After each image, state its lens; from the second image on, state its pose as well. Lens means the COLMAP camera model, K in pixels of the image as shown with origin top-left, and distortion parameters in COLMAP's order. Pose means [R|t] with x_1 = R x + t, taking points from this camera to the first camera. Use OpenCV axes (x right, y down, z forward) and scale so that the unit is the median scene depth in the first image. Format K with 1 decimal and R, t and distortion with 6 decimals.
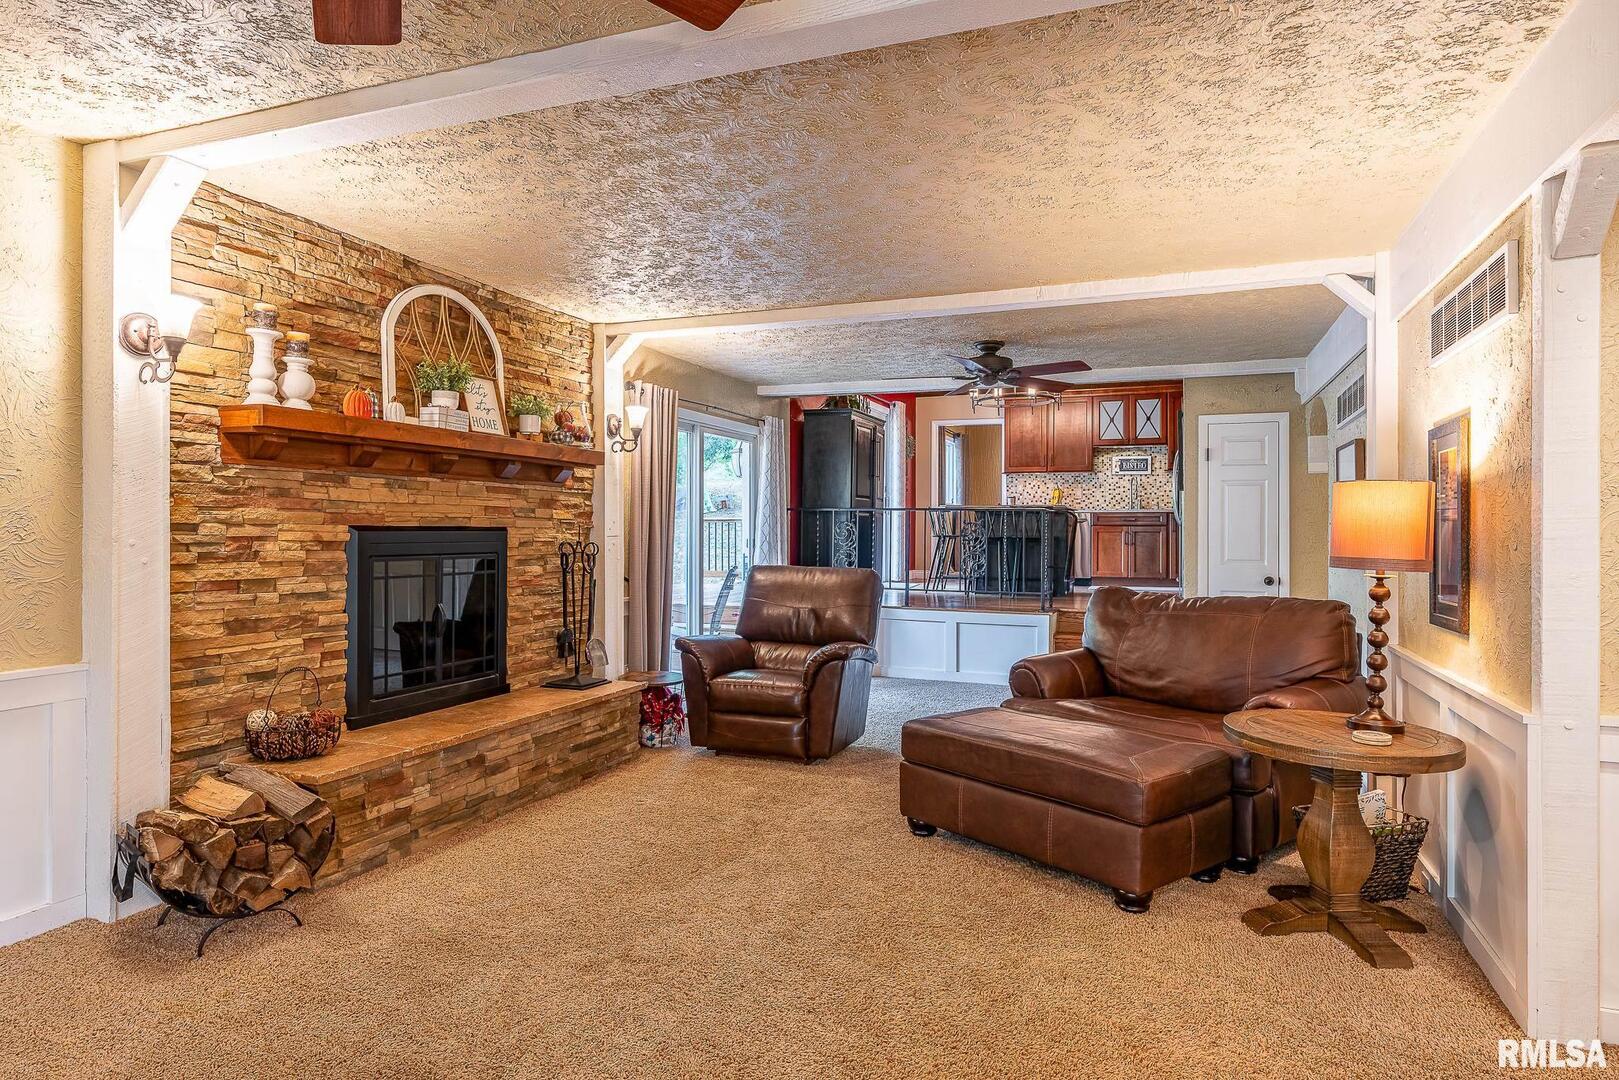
lens RADIAL K [[955.4, 0, 807.6], [0, 955.4, 530.2], [0, 0, 1]] dist [-0.002943, -0.000295]
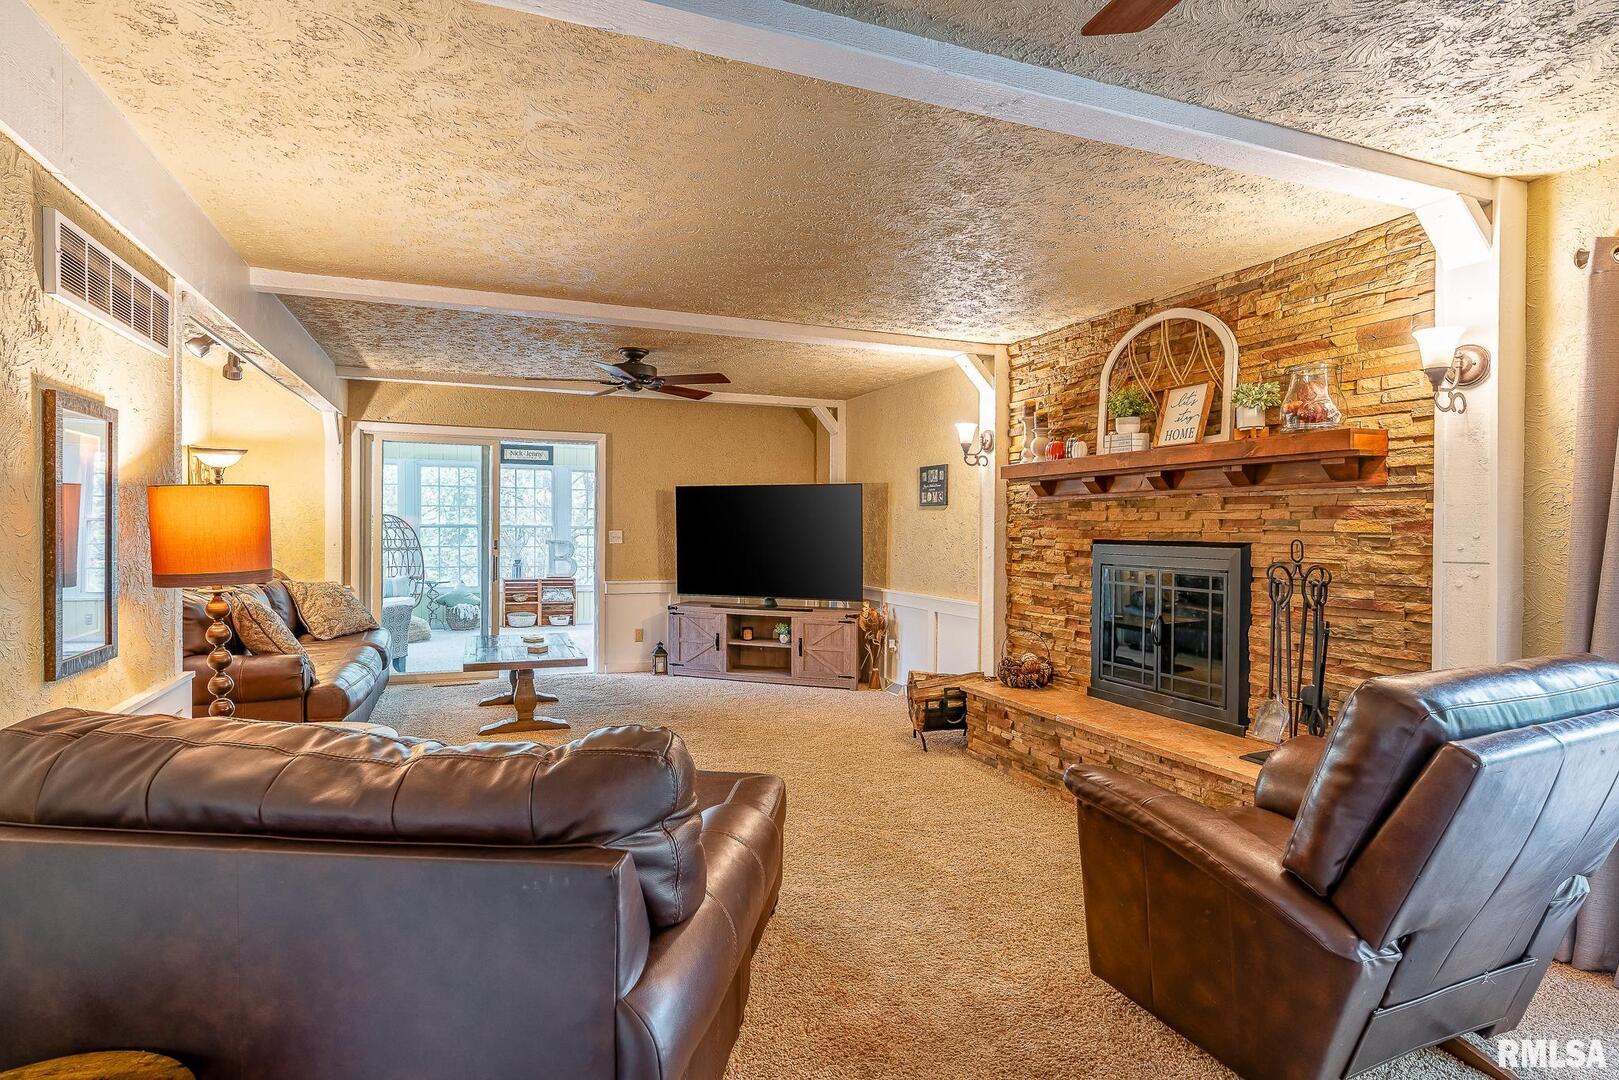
lens RADIAL K [[822.9, 0, 798.5], [0, 822.9, 539.3], [0, 0, 1]] dist [-0.002604, 0.000006]
pose [[-0.728821, -0.002120, -0.684701, 0.604581], [-0.011684, 0.999888, 0.009341, -0.010938], [0.684604, 0.014808, -0.728765, 1.592720]]
